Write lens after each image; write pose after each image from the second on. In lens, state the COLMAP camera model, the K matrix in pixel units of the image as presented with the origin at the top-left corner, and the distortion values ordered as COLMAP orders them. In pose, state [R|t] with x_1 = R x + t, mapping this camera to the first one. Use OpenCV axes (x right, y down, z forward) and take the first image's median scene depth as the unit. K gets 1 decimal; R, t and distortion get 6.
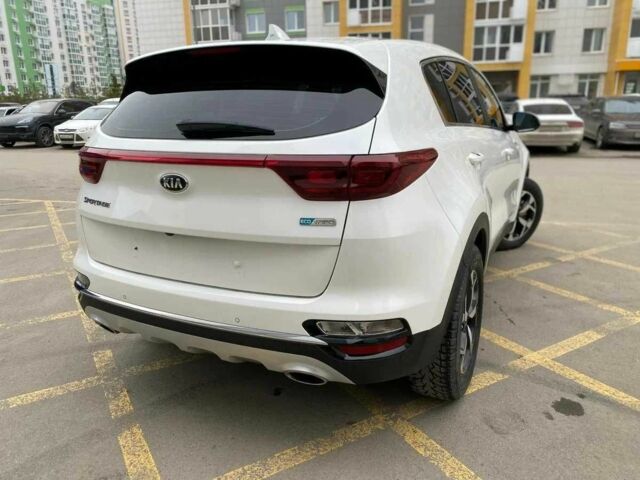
lens RADIAL K [[495.2, 0, 320.0], [0, 495.2, 240.0], [0, 0, 1]] dist [0.022004, -0.011634]
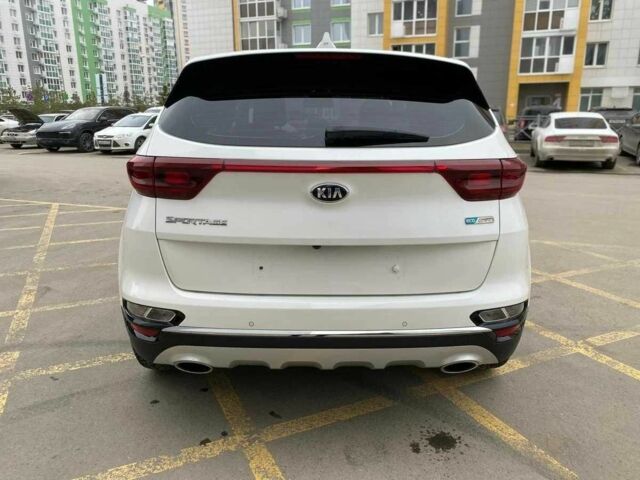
lens RADIAL K [[495.2, 0, 320.0], [0, 495.2, 240.0], [0, 0, 1]] dist [0.022004, -0.011634]
pose [[0.995473, 0.035364, -0.088219, 0.016543], [-0.037091, 0.999150, -0.018014, -0.000687], [0.087507, 0.021204, 0.995938, 0.002248]]
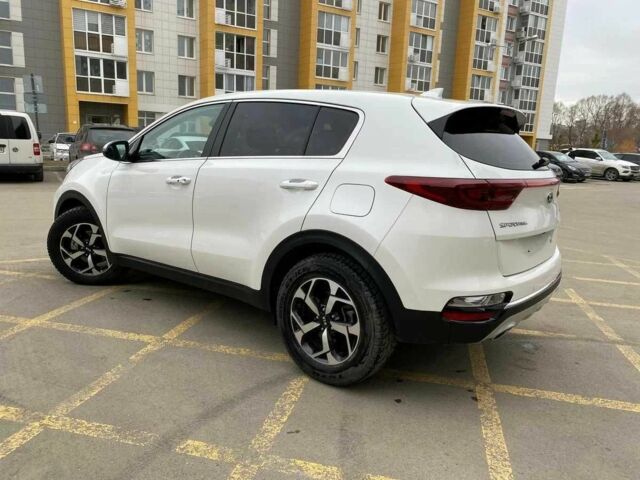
lens RADIAL K [[495.2, 0, 320.0], [0, 495.2, 240.0], [0, 0, 1]] dist [0.022004, -0.011634]
pose [[0.686688, -0.095069, 0.720709, -0.097642], [0.139471, 0.990224, -0.002267, -0.005626], [-0.713448, 0.102075, 0.693234, 0.028508]]
